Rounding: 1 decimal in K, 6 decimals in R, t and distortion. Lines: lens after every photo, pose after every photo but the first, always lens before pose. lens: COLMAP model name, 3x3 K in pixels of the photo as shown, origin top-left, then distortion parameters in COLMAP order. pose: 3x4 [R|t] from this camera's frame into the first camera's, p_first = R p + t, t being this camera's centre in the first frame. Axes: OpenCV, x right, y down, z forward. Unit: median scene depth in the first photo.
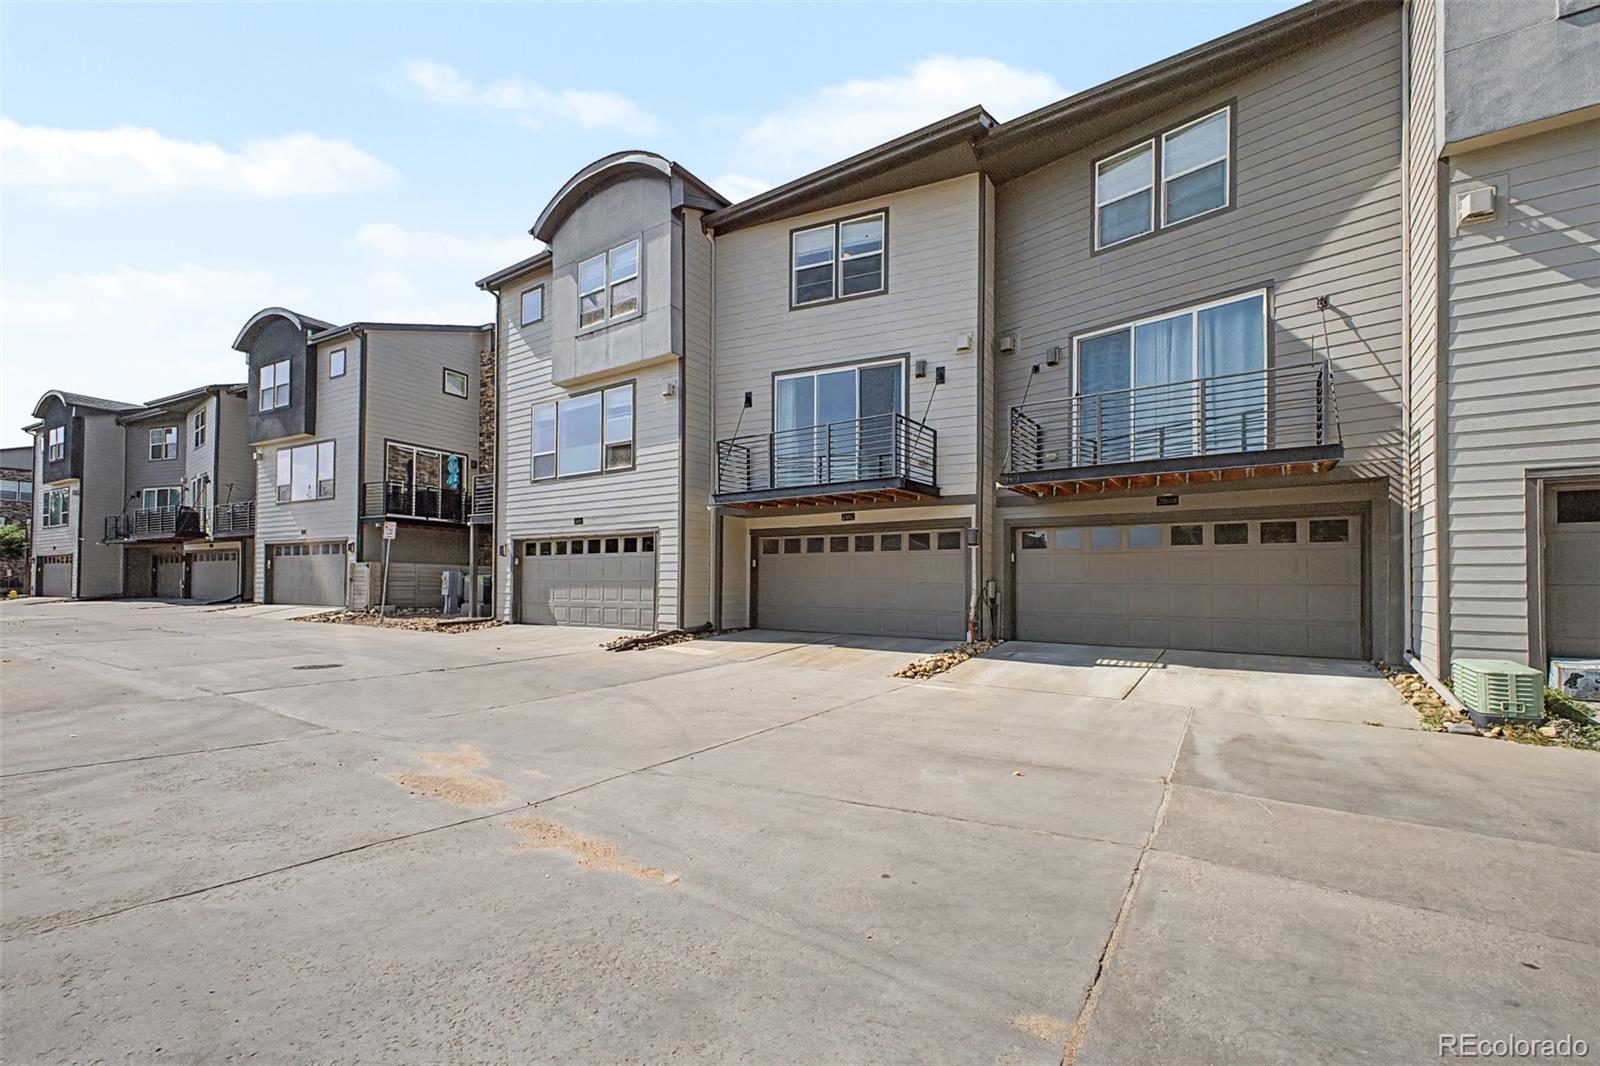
lens RADIAL K [[668.2, 0, 771.0], [0, 668.2, 571.5], [0, 0, 1]] dist [0.002443, -0.000154]
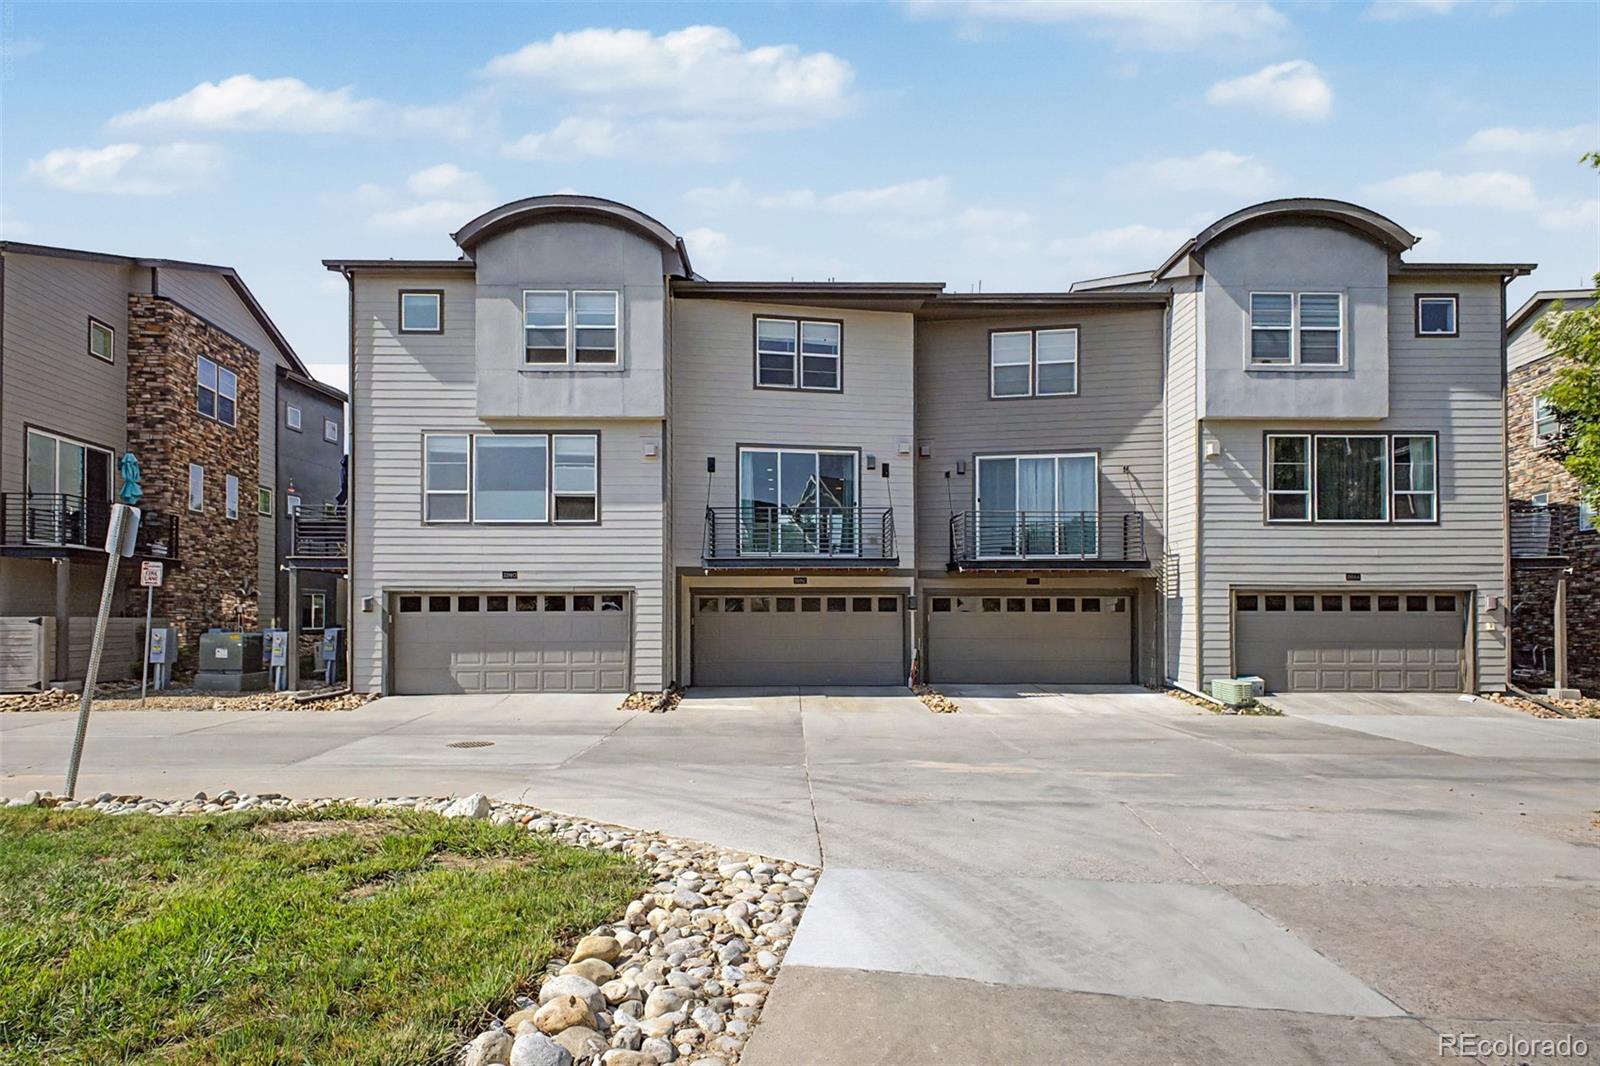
lens RADIAL K [[885.0, 0, 805.8], [0, 885.0, 599.3], [0, 0, 1]] dist [-0.000057, -0.000679]
pose [[0.807491, 0.006852, 0.589840, -0.766244], [-0.004945, 0.999976, -0.004847, -0.045077], [-0.589859, 0.000997, 0.807505, -0.208974]]
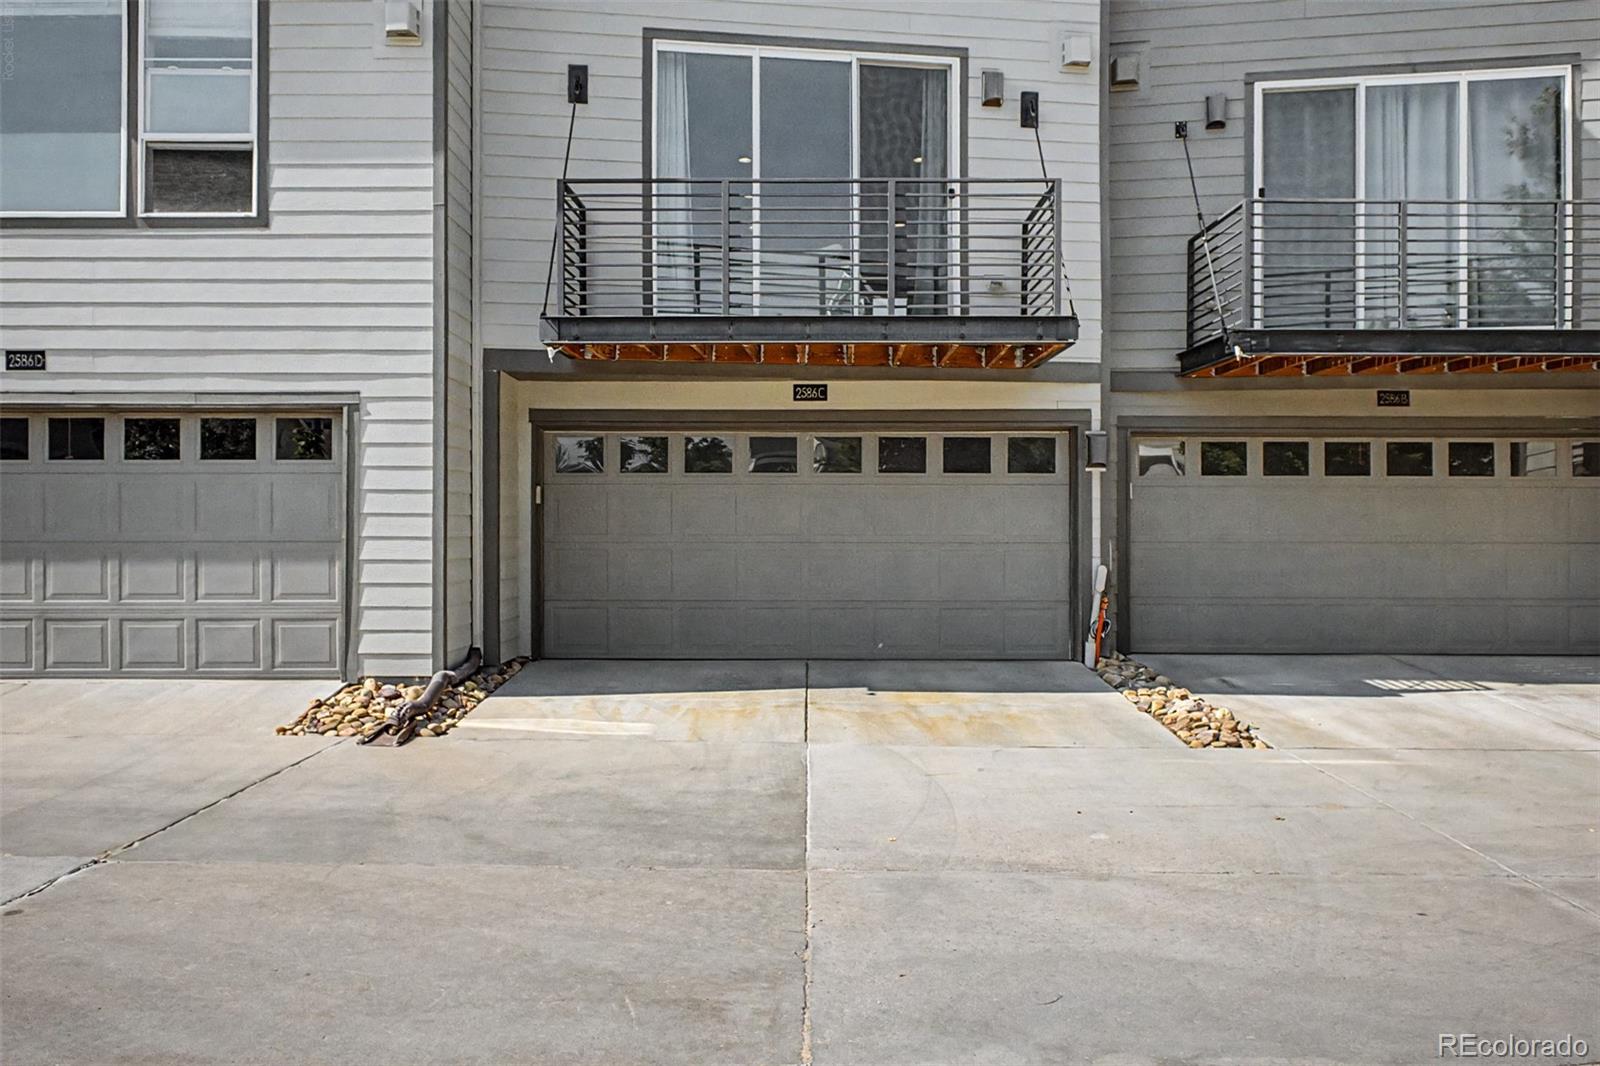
lens RADIAL K [[1367.4, 0, 800.0], [0, 1367.4, 533.0], [0, 0, 1]] dist [-0.007680, -0.010582]
pose [[0.821696, -0.004493, 0.569909, -0.412538], [-0.007250, 0.999806, 0.018335, -0.006209], [-0.569880, -0.019198, 0.821503, 0.264391]]
